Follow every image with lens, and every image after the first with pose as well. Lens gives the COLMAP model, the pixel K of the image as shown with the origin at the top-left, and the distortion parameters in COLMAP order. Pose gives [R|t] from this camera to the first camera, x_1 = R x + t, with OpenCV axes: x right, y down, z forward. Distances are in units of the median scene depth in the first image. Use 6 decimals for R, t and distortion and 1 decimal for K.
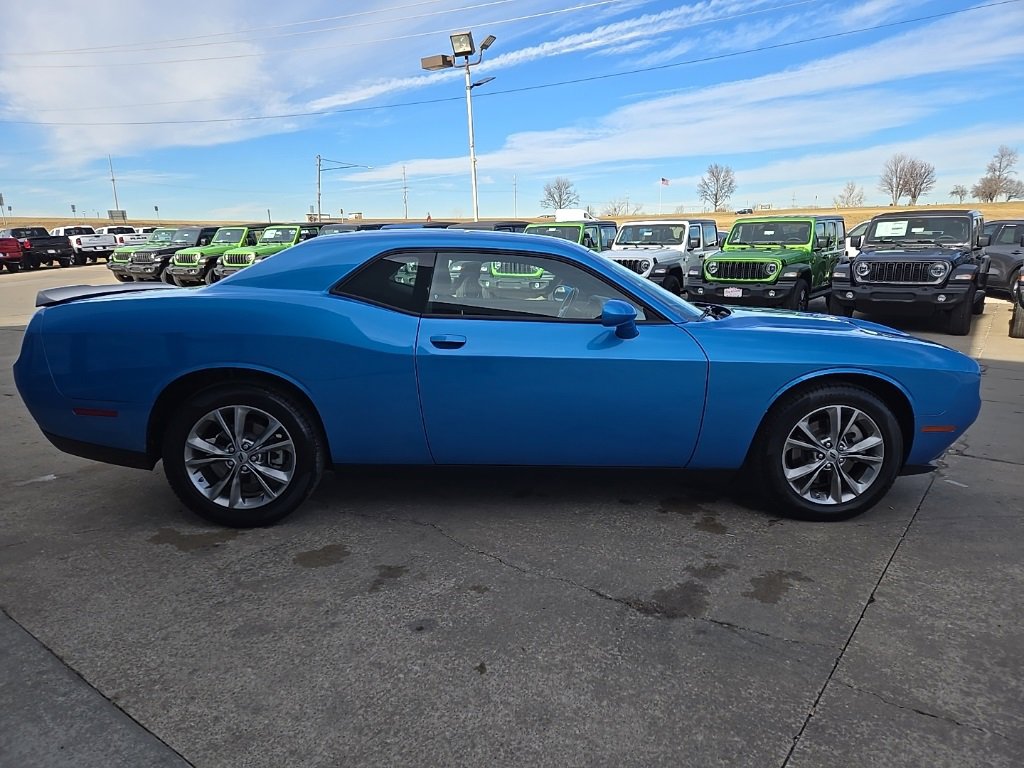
lens RADIAL K [[735.9, 0, 530.9], [0, 735.9, 358.4], [0, 0, 1]] dist [0.069786, -0.060210]
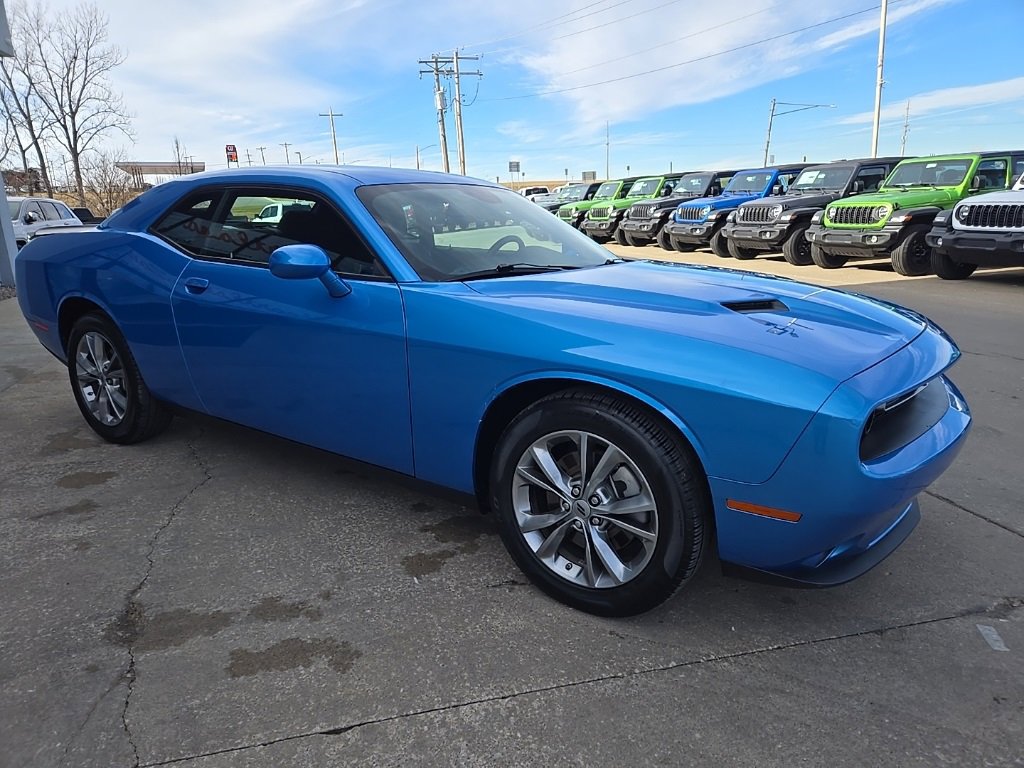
lens RADIAL K [[735.9, 0, 513.4], [0, 735.9, 381.1], [0, 0, 1]] dist [0.069786, -0.060210]
pose [[0.766055, 0.135338, -0.628366, 0.189942], [-0.080845, 0.990106, 0.114690, -0.010213], [0.637671, -0.037058, 0.769417, 0.129130]]
